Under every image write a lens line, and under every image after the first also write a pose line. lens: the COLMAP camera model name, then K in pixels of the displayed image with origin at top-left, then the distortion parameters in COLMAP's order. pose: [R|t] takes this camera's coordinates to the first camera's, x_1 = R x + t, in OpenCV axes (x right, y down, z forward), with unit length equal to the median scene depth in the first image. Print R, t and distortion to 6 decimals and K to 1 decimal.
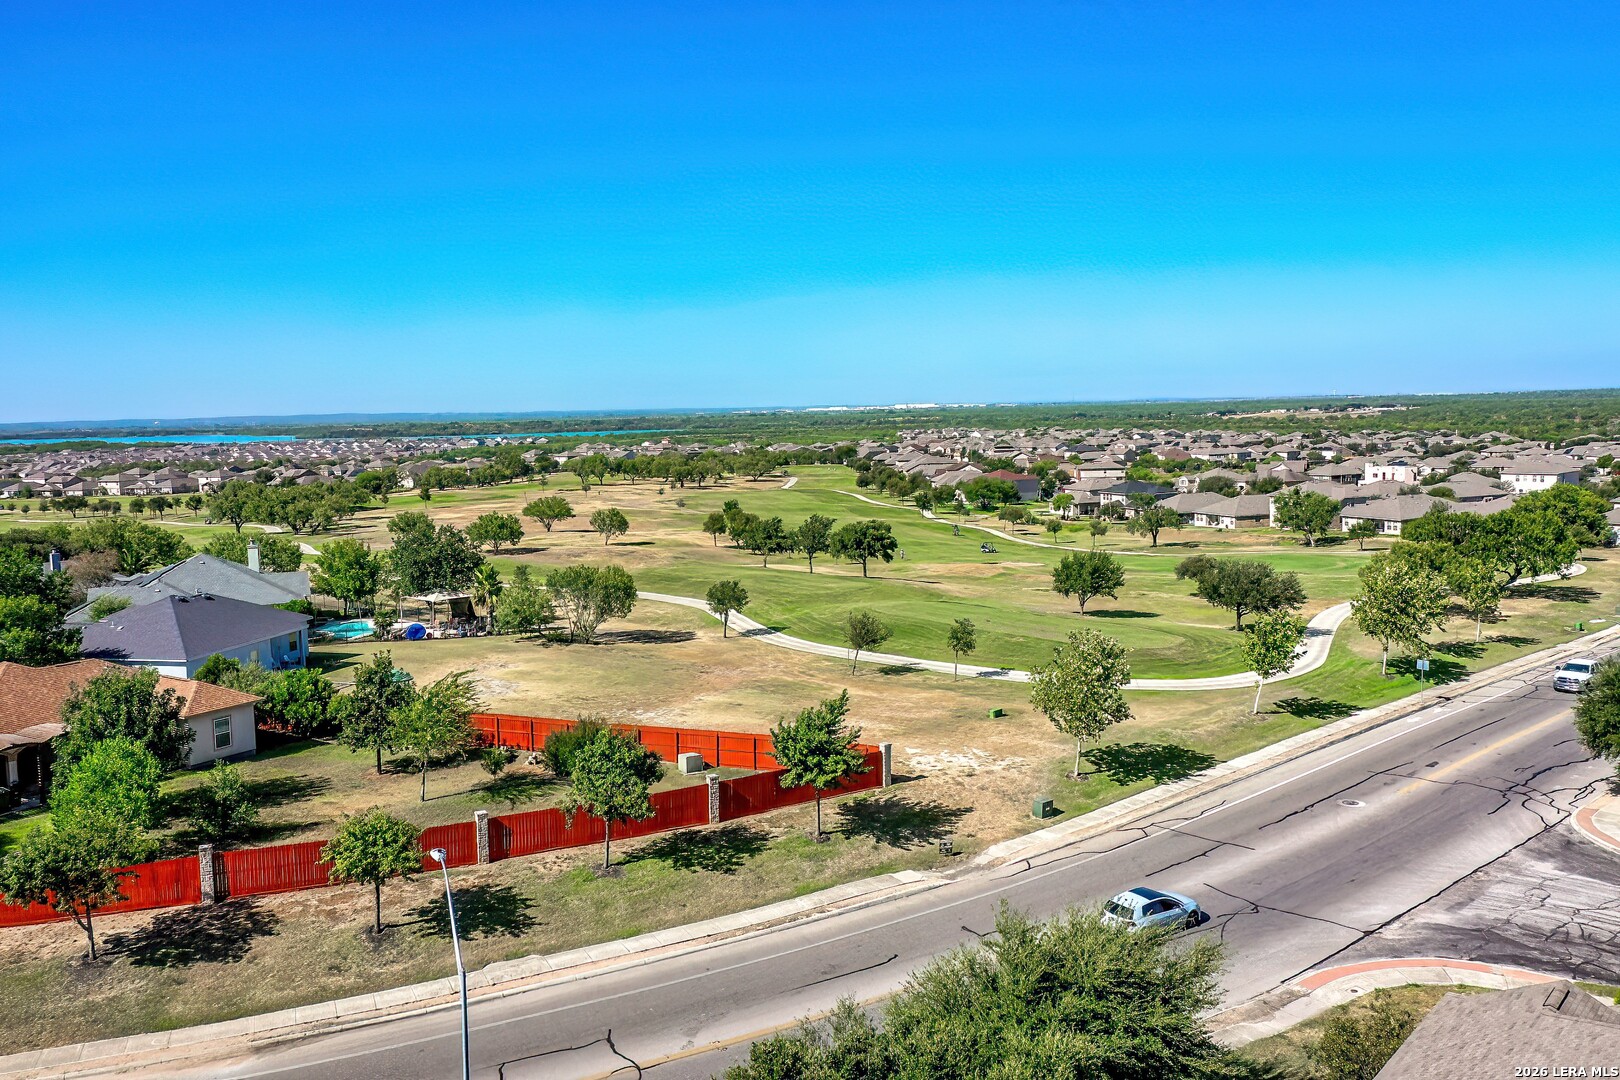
lens RADIAL K [[1278.5, 0, 812.9], [0, 1278.5, 542.8], [0, 0, 1]] dist [-0.007047, 0.004716]
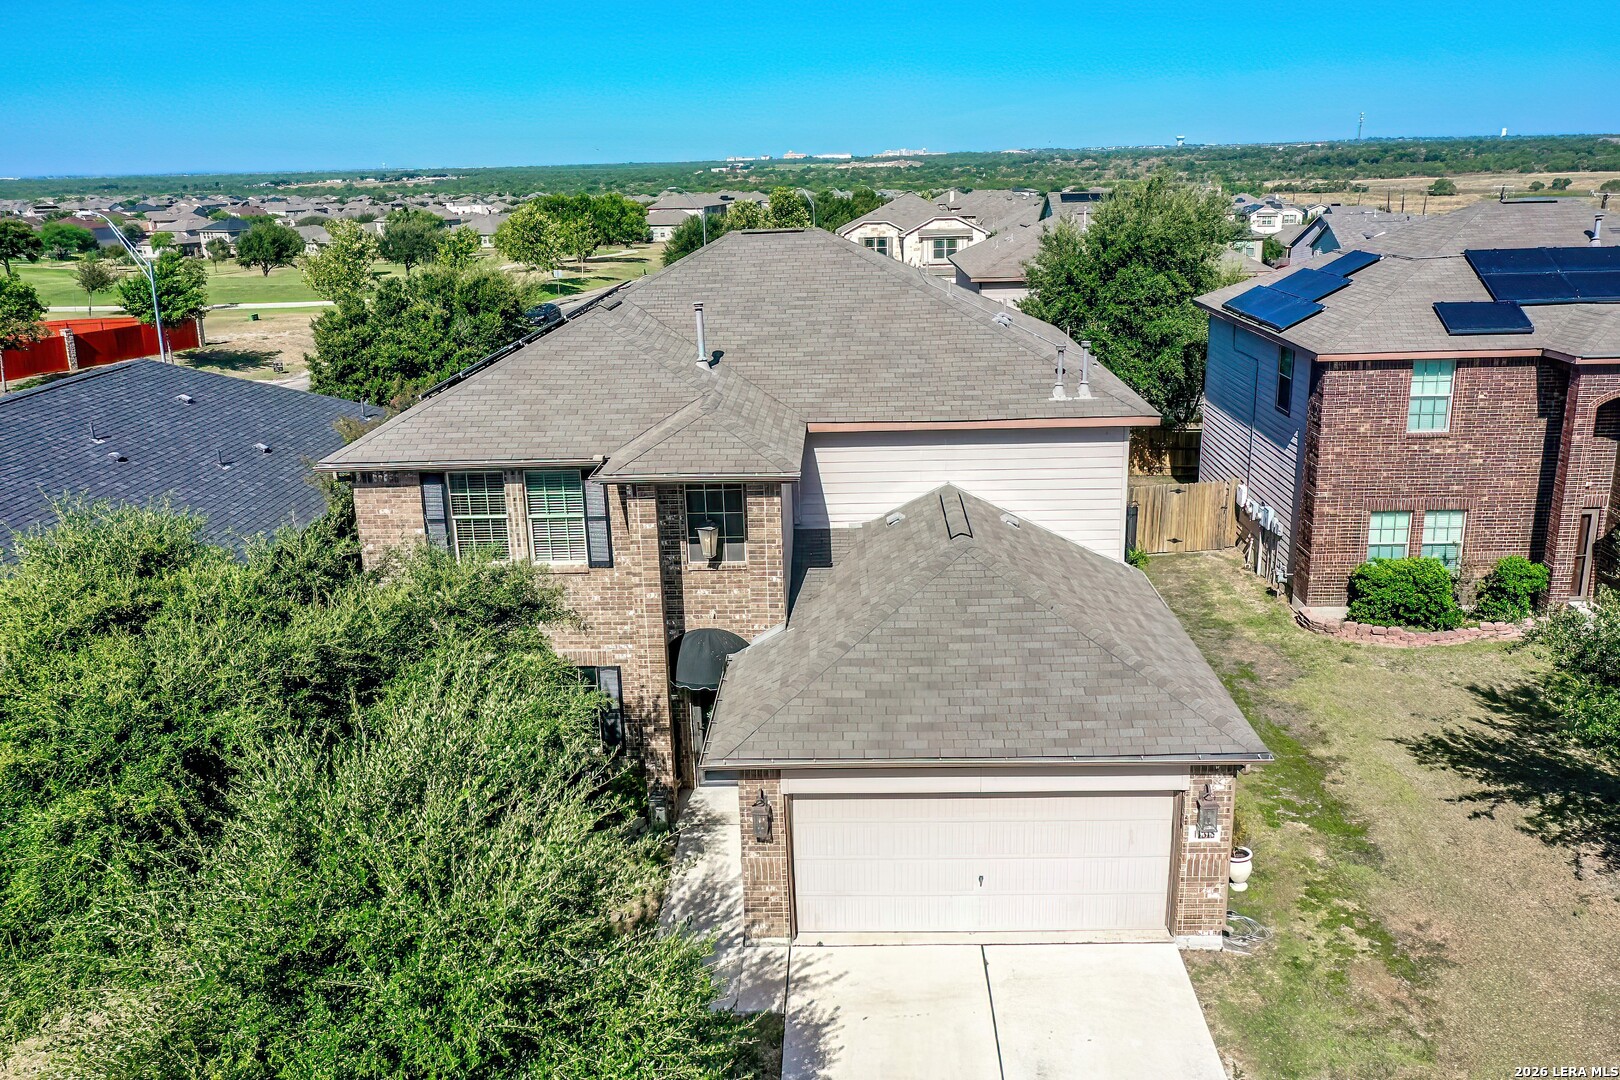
lens RADIAL K [[1278.5, 0, 810.1], [0, 1278.5, 539.9], [0, 0, 1]] dist [-0.007047, 0.004716]
pose [[0.767287, -0.174958, 0.616977, -0.152731], [0.069929, 0.979155, 0.190697, 0.094738], [-0.637480, -0.103175, 0.763527, -0.183262]]
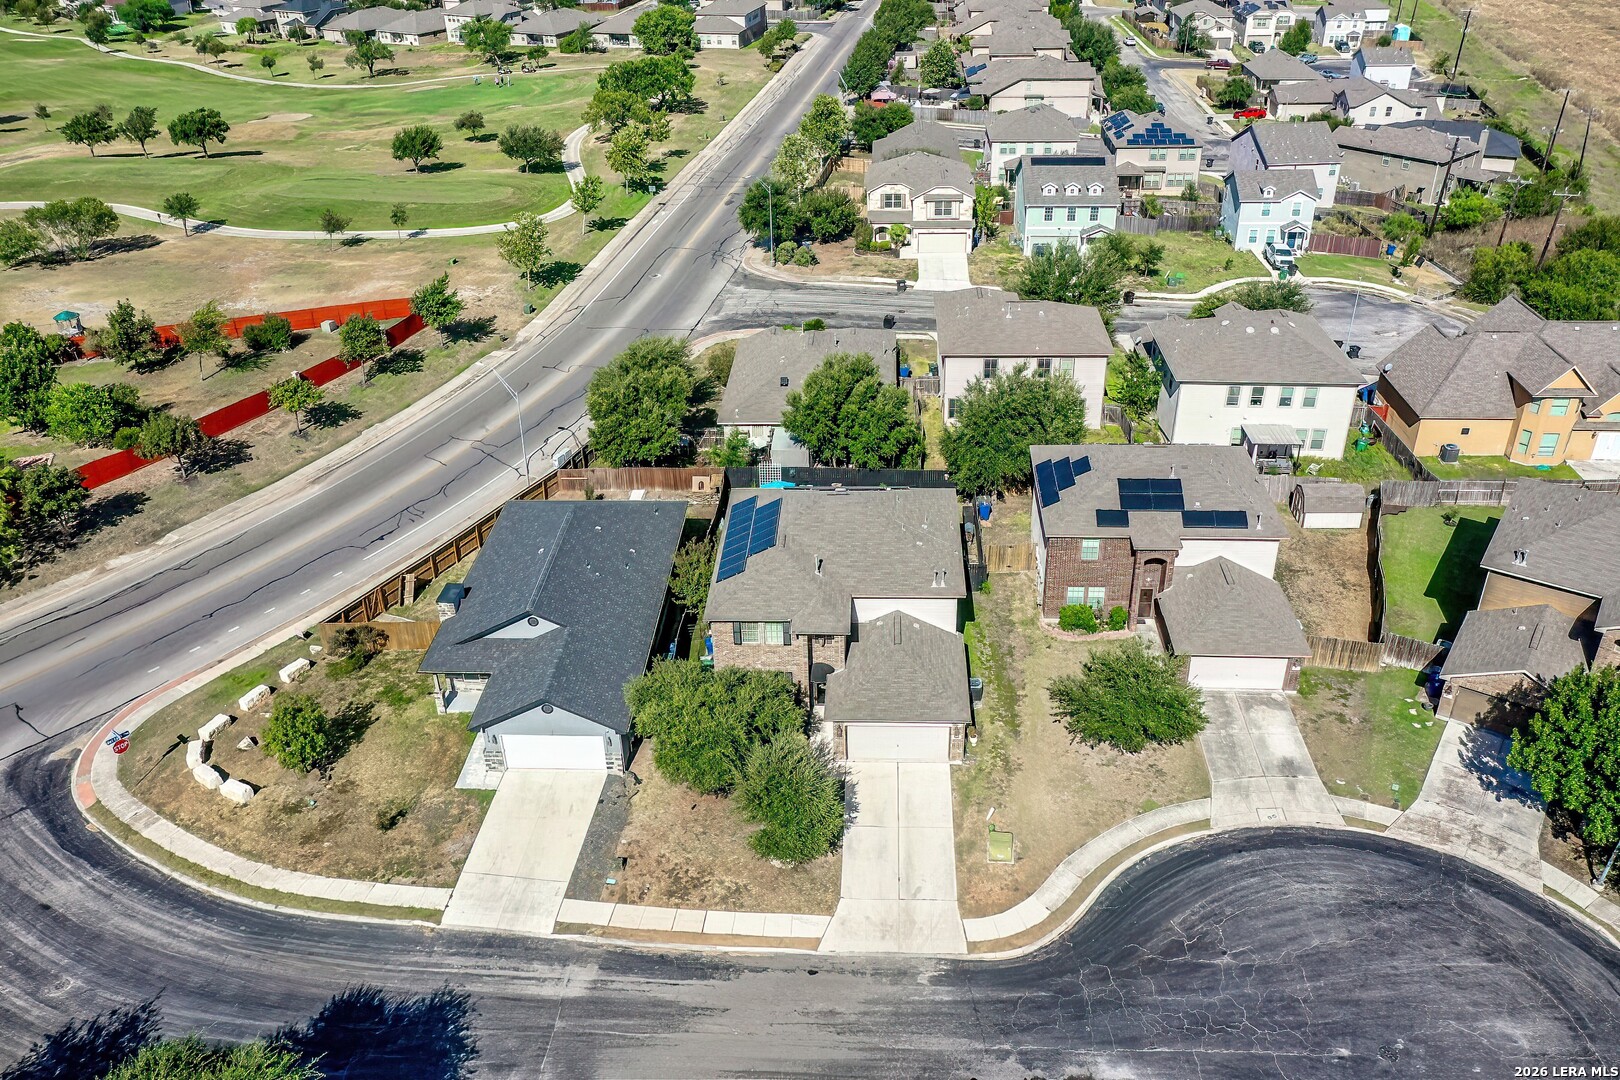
lens RADIAL K [[1278.5, 0, 810.3], [0, 1278.5, 535.5], [0, 0, 1]] dist [-0.007047, 0.004716]
pose [[0.779626, -0.306471, 0.546132, -0.347311], [0.064398, 0.906682, 0.416869, -0.141576], [-0.622926, -0.289832, 0.726609, -0.427221]]
